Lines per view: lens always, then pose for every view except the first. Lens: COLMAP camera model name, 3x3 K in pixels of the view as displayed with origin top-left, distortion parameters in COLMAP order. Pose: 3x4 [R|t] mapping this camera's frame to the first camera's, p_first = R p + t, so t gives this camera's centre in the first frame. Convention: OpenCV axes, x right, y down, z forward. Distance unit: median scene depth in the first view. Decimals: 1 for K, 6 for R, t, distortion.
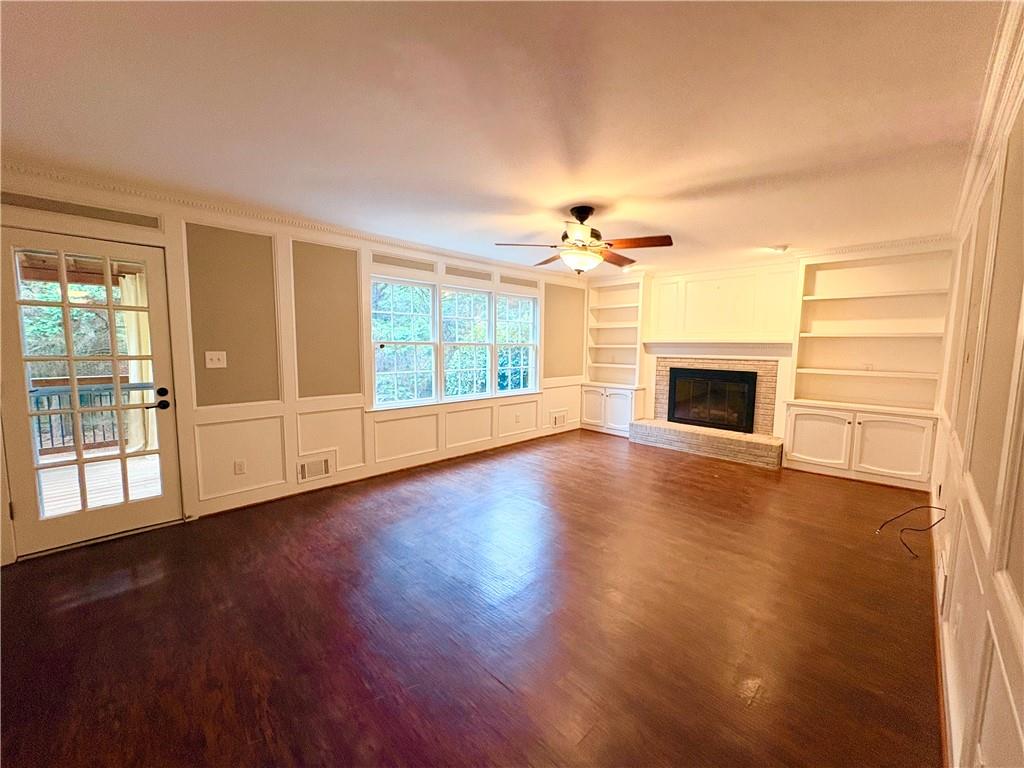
lens RADIAL K [[409.2, 0, 510.7], [0, 409.2, 383.8], [0, 0, 1]] dist [-0.000659, -0.000335]
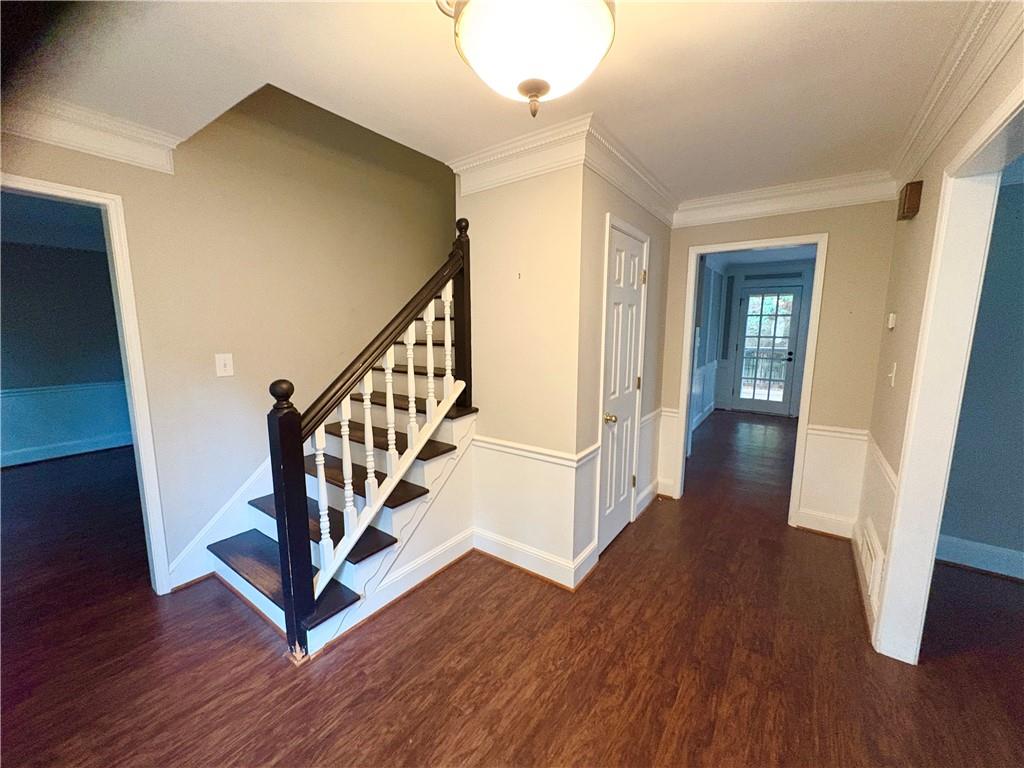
lens RADIAL K [[409.2, 0, 510.1], [0, 409.2, 385.2], [0, 0, 1]] dist [-0.000659, -0.000335]
pose [[0.173297, 0.130668, -0.976163, 1.060380], [-0.098263, 0.988508, 0.114876, 0.086798], [0.979955, 0.076013, 0.184145, -0.862391]]
